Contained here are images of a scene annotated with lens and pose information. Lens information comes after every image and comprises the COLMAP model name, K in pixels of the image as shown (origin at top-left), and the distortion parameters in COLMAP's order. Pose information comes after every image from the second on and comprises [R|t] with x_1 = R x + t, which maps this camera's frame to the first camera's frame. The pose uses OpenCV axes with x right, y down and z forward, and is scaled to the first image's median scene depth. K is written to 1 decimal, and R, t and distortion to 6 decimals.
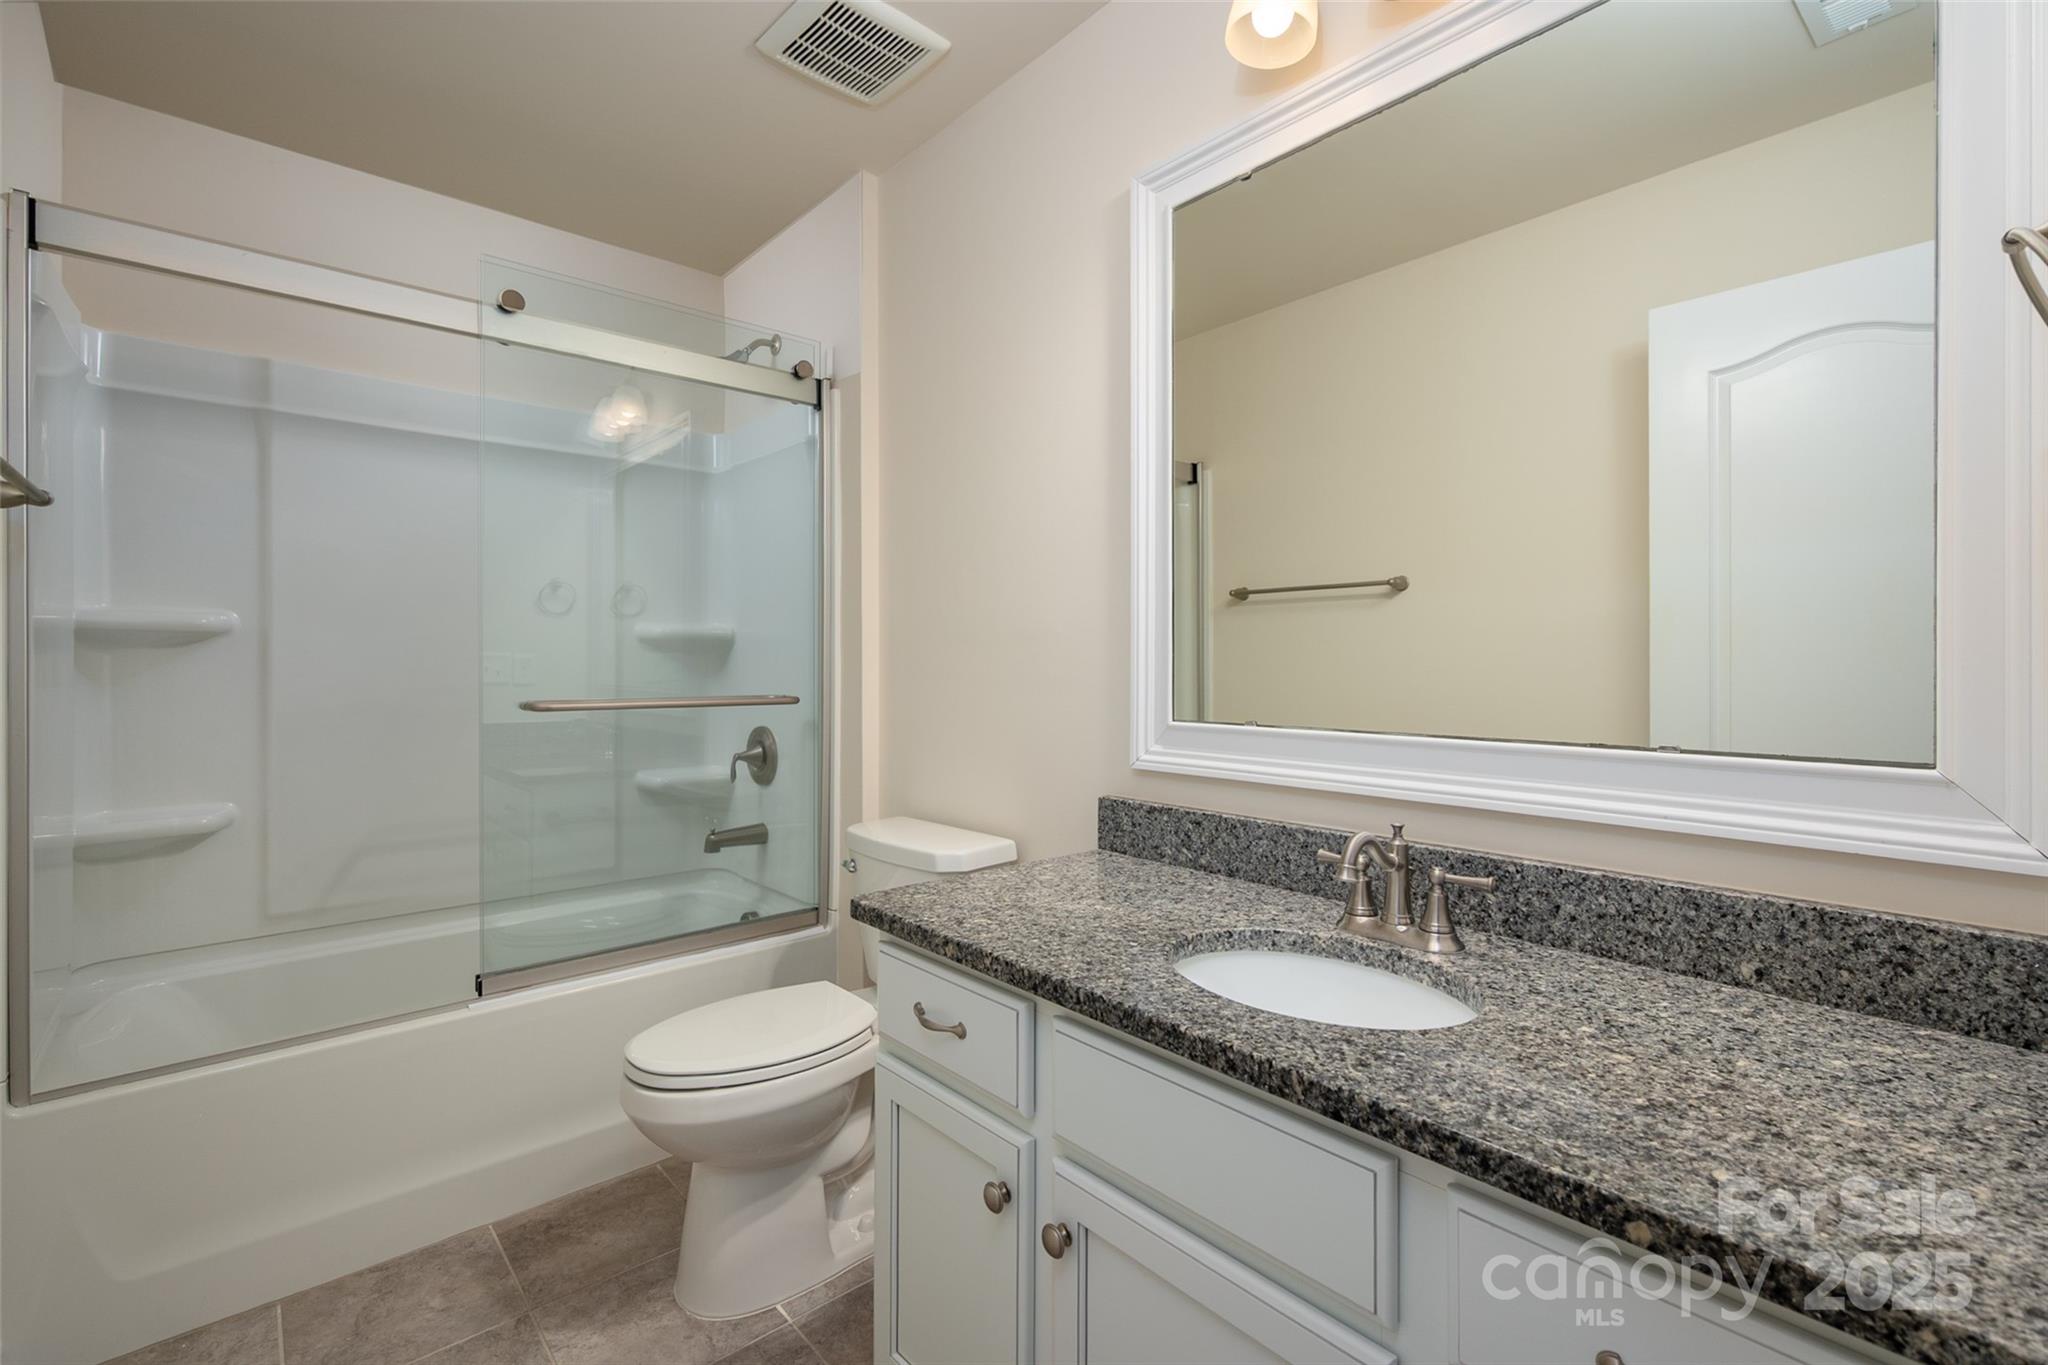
lens RADIAL K [[899.0, 0, 1027.7], [0, 899.0, 670.9], [0, 0, 1]] dist [-0.004883, -0.001152]
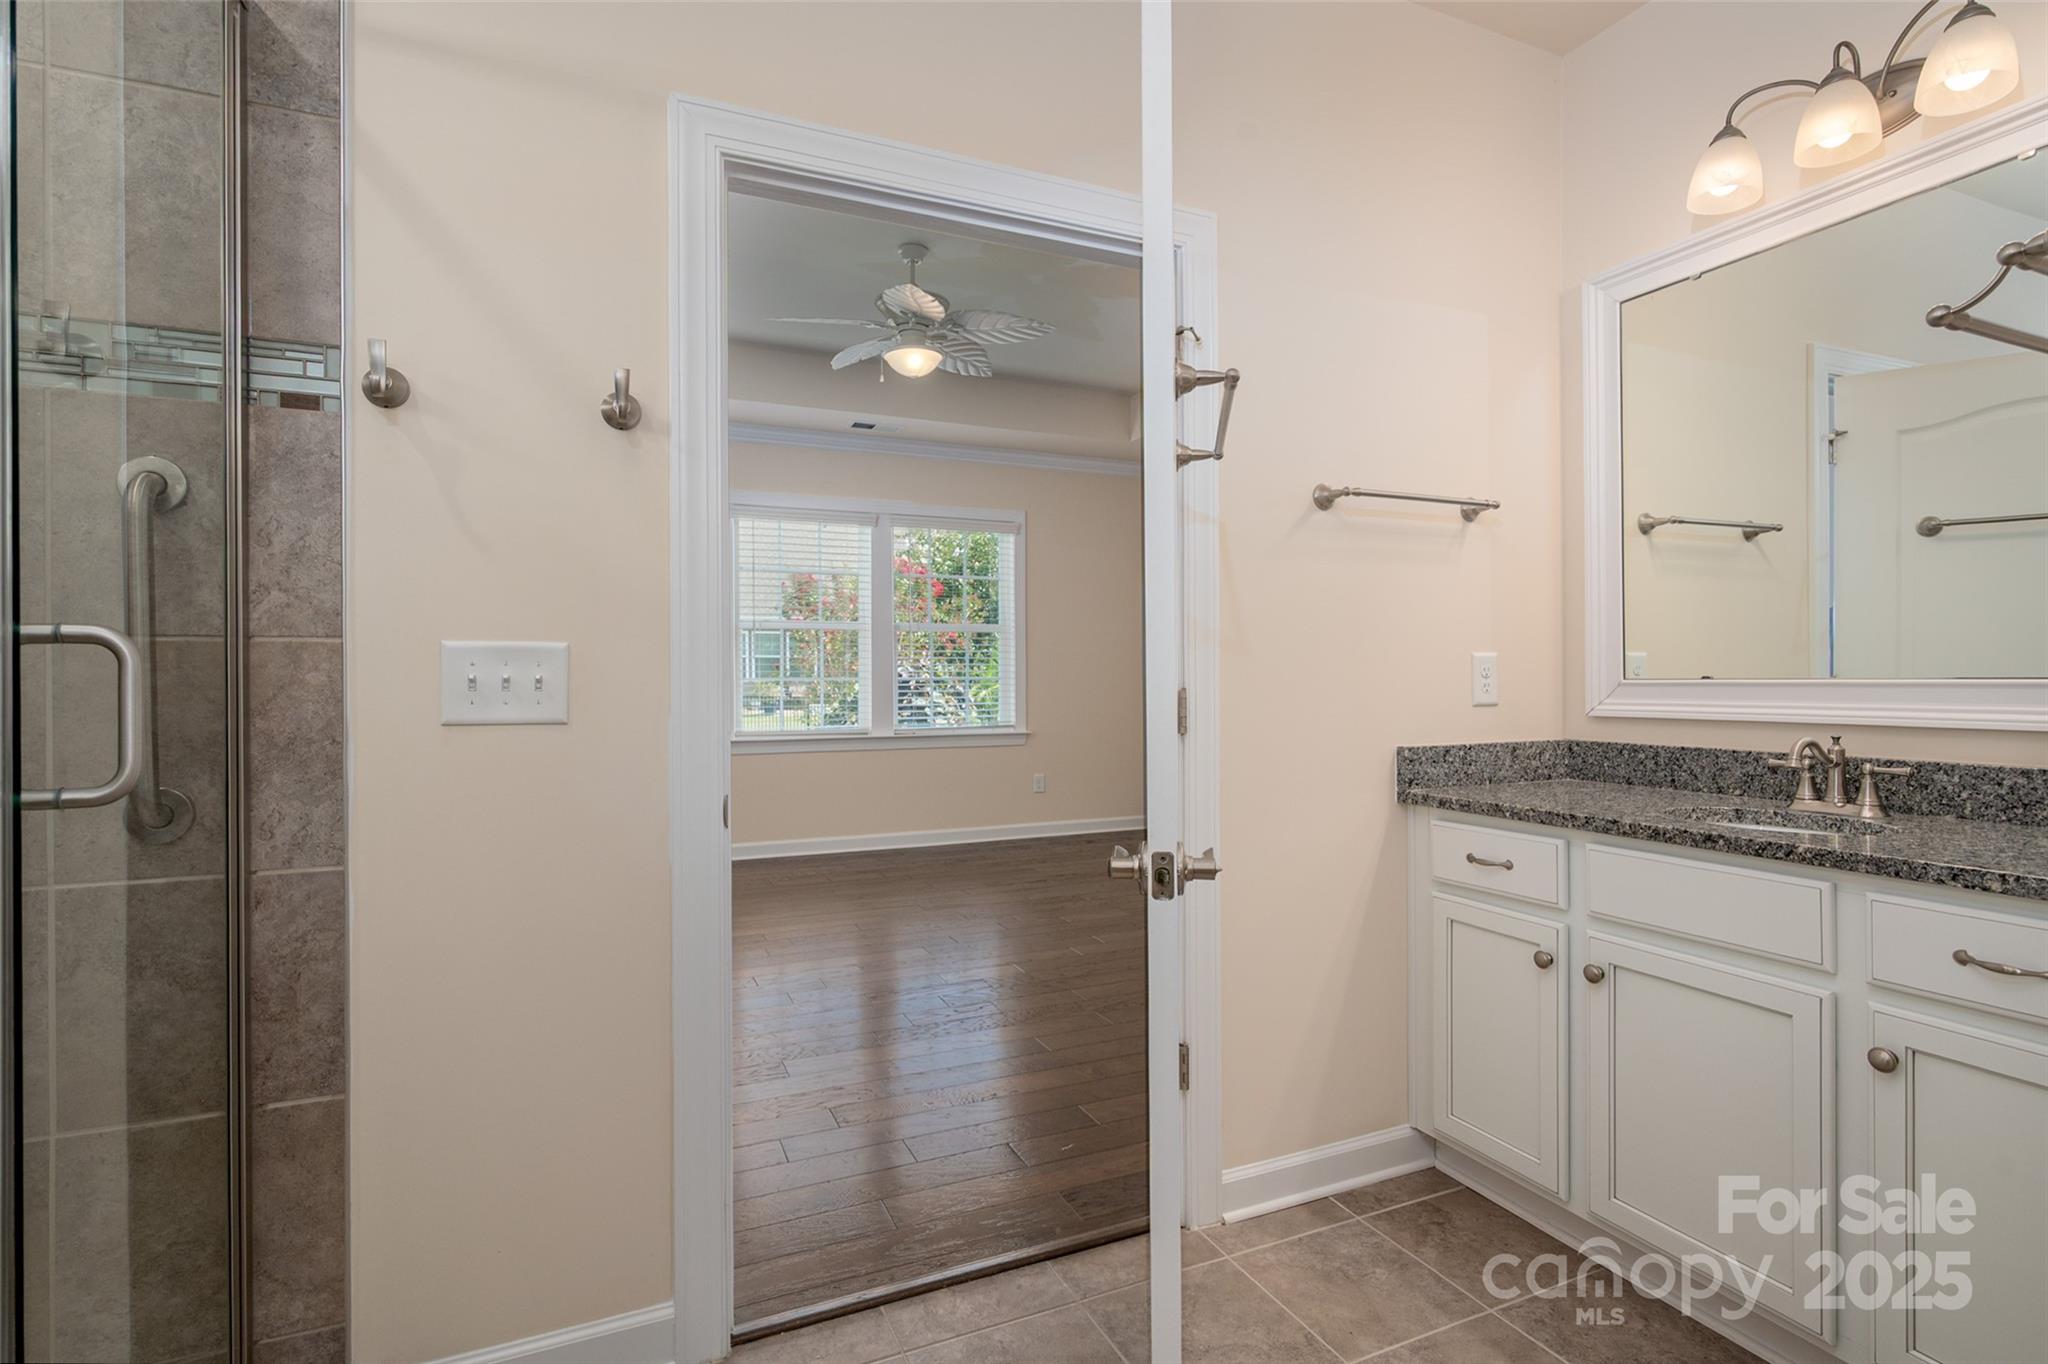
lens RADIAL K [[963.0, 0, 1013.6], [0, 963.0, 668.4], [0, 0, 1]] dist [-0.005488, -0.001195]
pose [[0.950355, -0.013269, -0.310883, -0.402947], [0.005325, 0.999638, -0.026388, 0.103550], [0.311121, 0.023423, 0.950082, -0.975884]]
